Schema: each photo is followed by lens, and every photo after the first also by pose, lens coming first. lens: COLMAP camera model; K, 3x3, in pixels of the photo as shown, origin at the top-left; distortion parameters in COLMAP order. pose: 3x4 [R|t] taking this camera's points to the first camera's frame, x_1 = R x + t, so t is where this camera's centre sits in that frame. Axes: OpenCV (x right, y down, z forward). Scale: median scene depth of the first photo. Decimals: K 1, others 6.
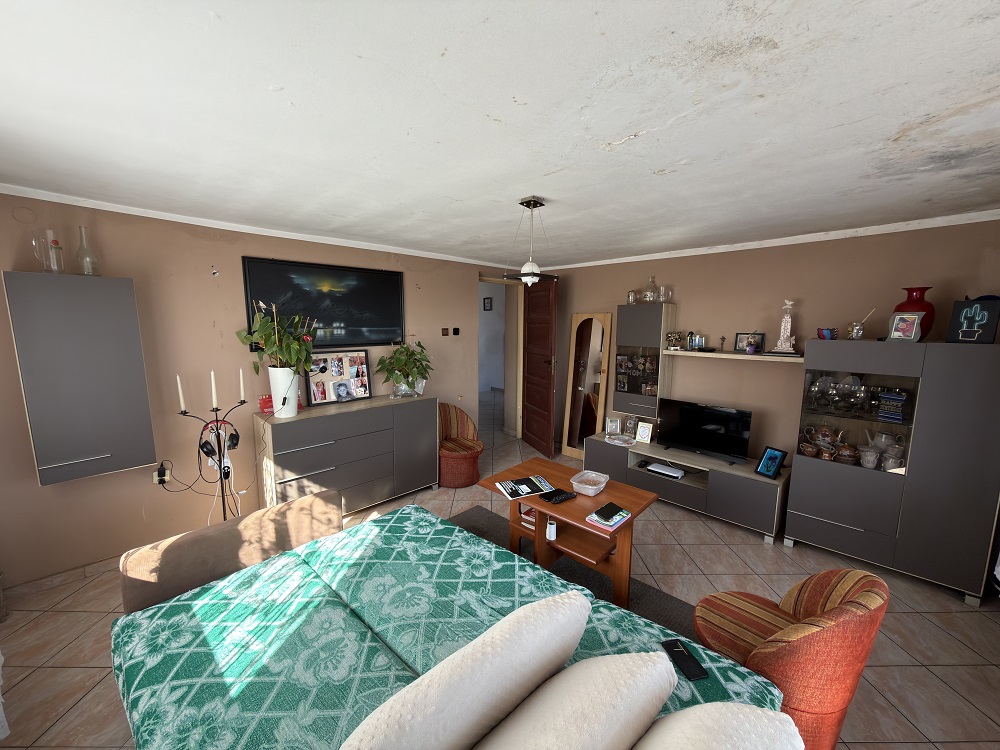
lens RADIAL K [[398.2, 0, 497.2], [0, 398.2, 375.7], [0, 0, 1]] dist [0.007608, 0.000102]
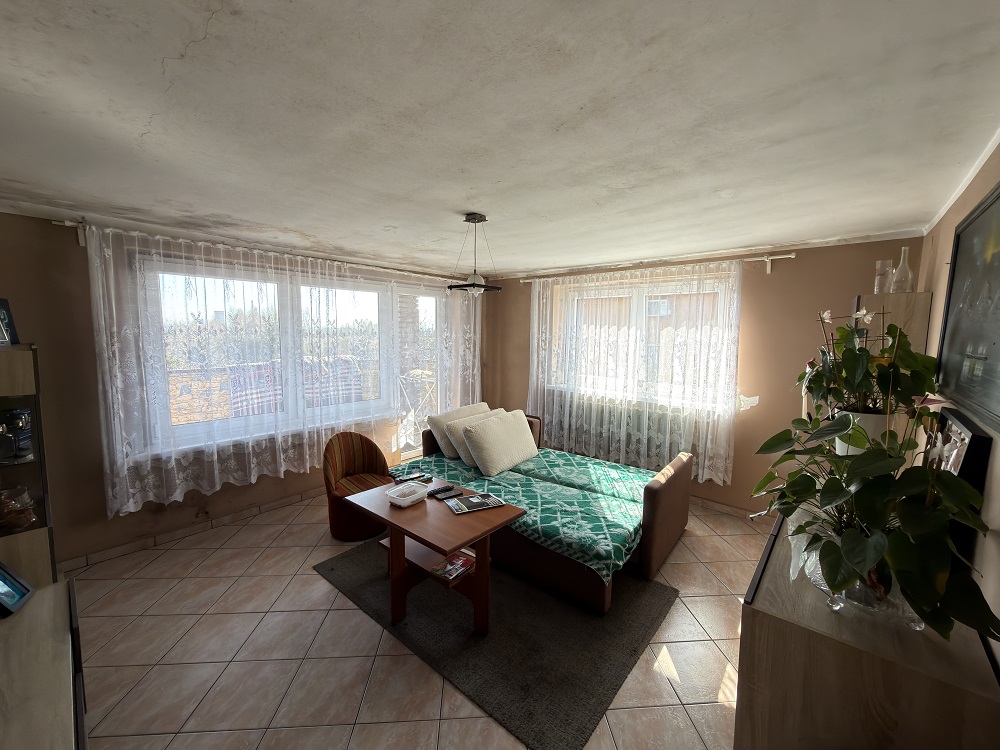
lens RADIAL K [[398.2, 0, 498.3], [0, 398.2, 371.2], [0, 0, 1]] dist [0.007608, 0.000102]
pose [[-0.998483, -0.013684, -0.053331, 0.095451], [-0.026169, 0.970170, 0.241011, -0.358226], [0.048443, 0.242041, -0.969056, 2.588042]]
